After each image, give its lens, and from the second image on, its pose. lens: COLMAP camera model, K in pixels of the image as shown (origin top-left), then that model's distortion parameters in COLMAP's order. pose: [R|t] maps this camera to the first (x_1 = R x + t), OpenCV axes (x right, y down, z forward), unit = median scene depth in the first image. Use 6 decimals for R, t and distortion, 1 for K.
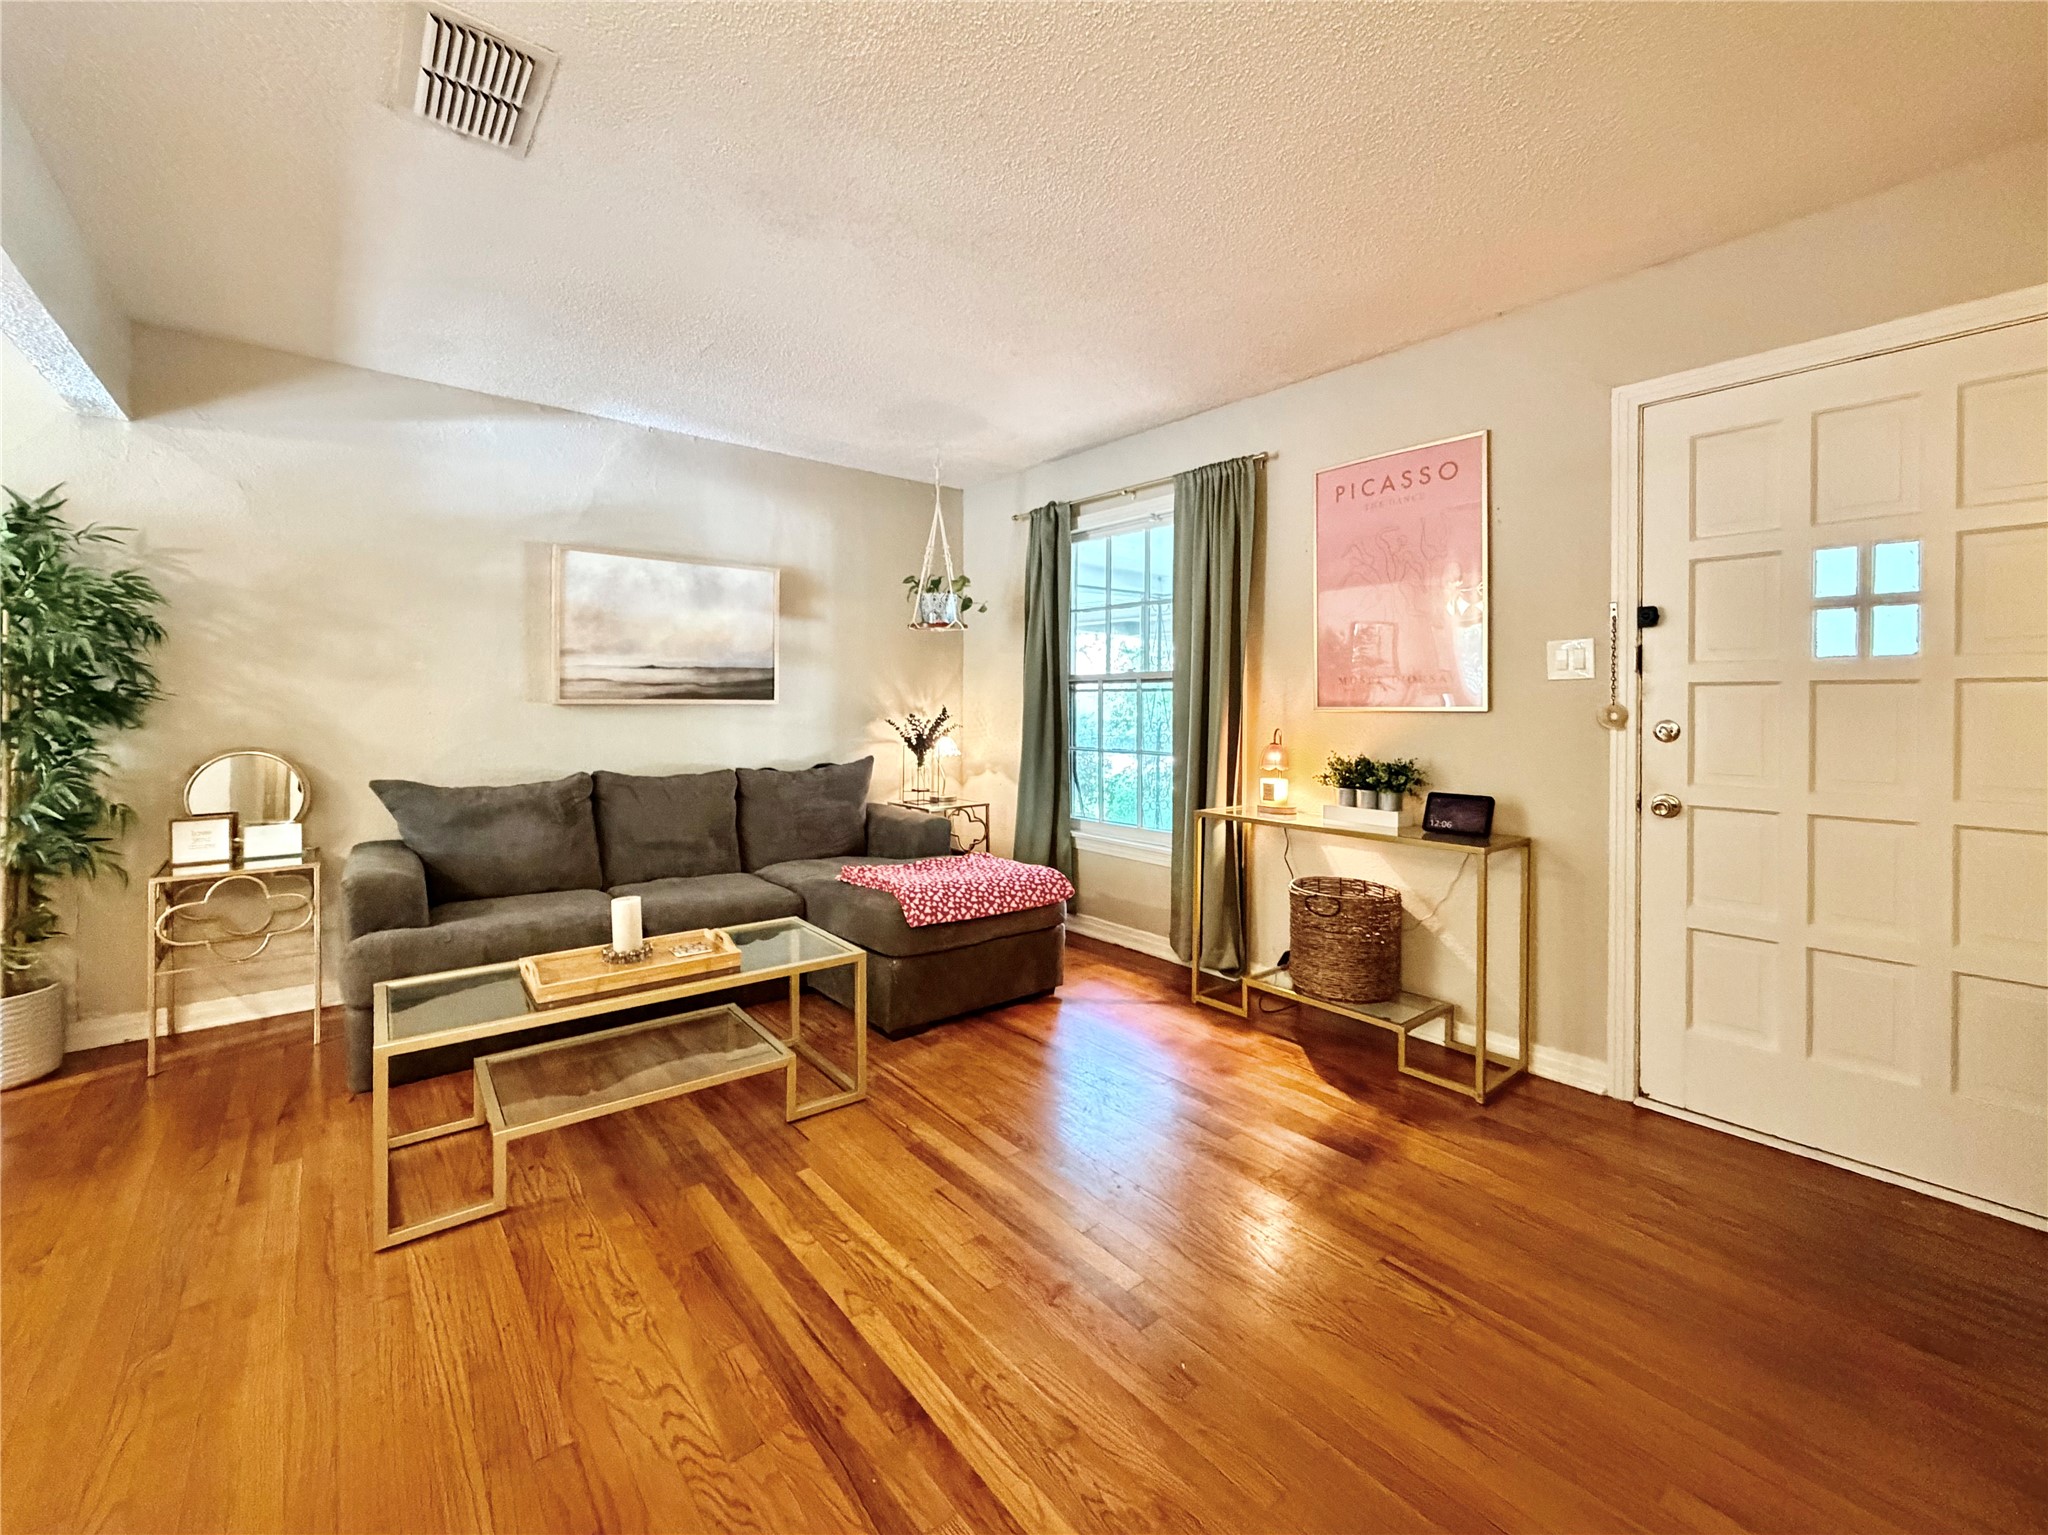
lens RADIAL K [[840.4, 0, 1036.2], [0, 840.4, 707.8], [0, 0, 1]] dist [-0.003629, 0.000379]
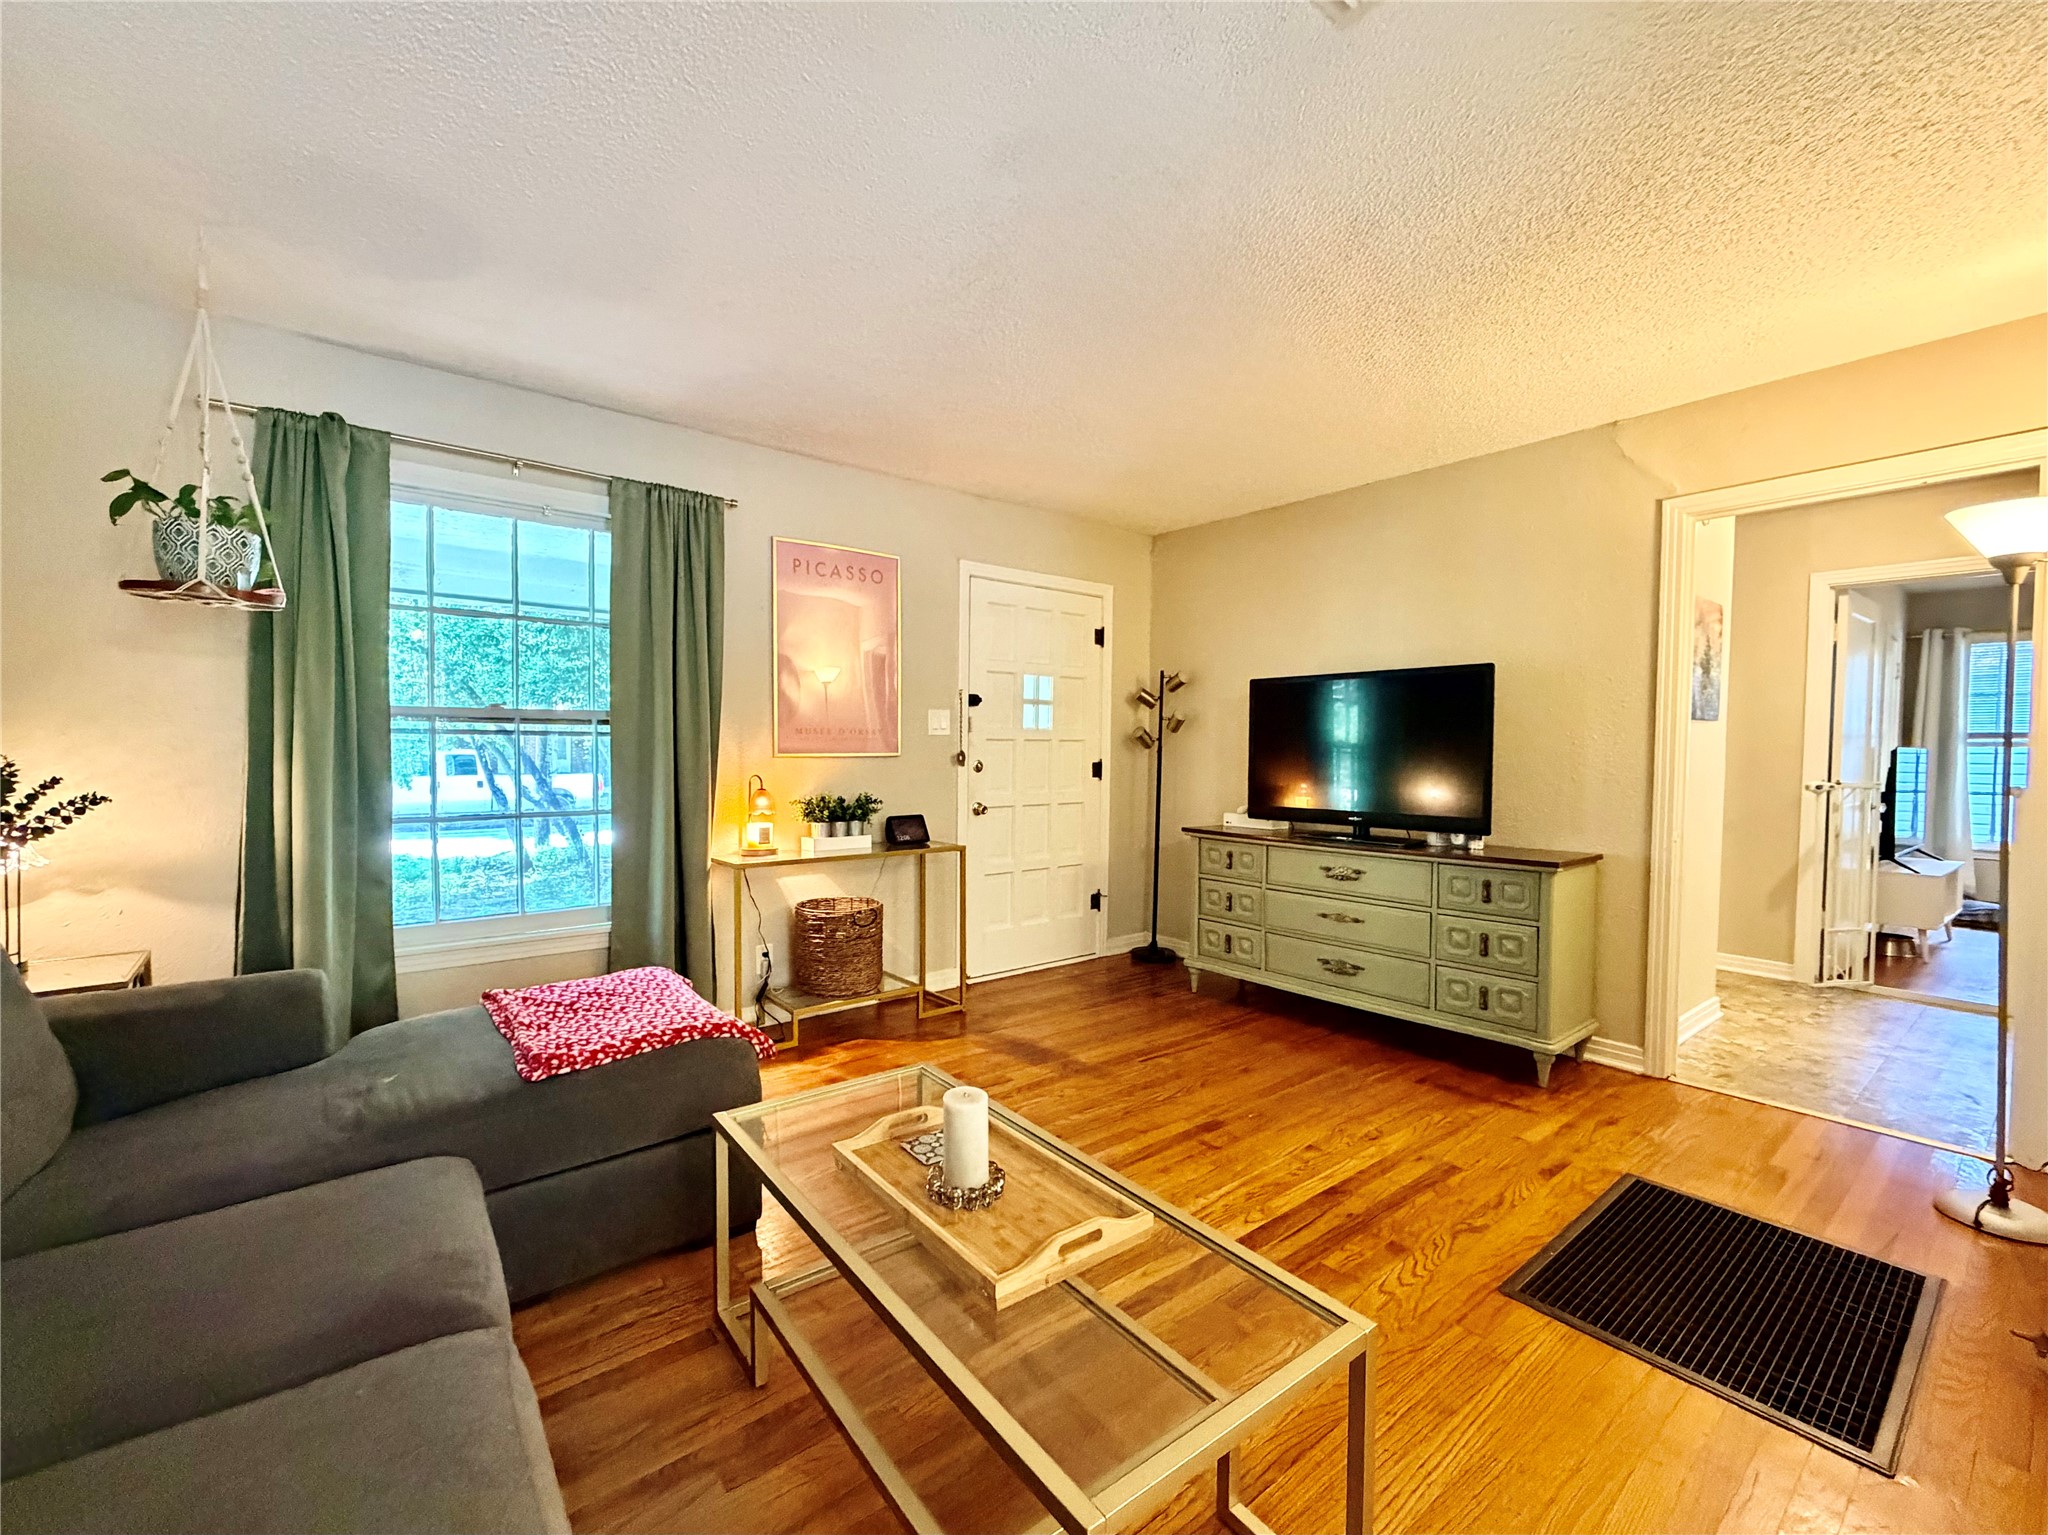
lens RADIAL K [[840.4, 0, 989.8], [0, 840.4, 771.2], [0, 0, 1]] dist [-0.003629, 0.000379]
pose [[0.047303, -0.034285, 0.998292, -0.699378], [-0.002751, 0.999403, 0.034453, -0.015737], [-0.998877, -0.004376, 0.047181, 0.622763]]
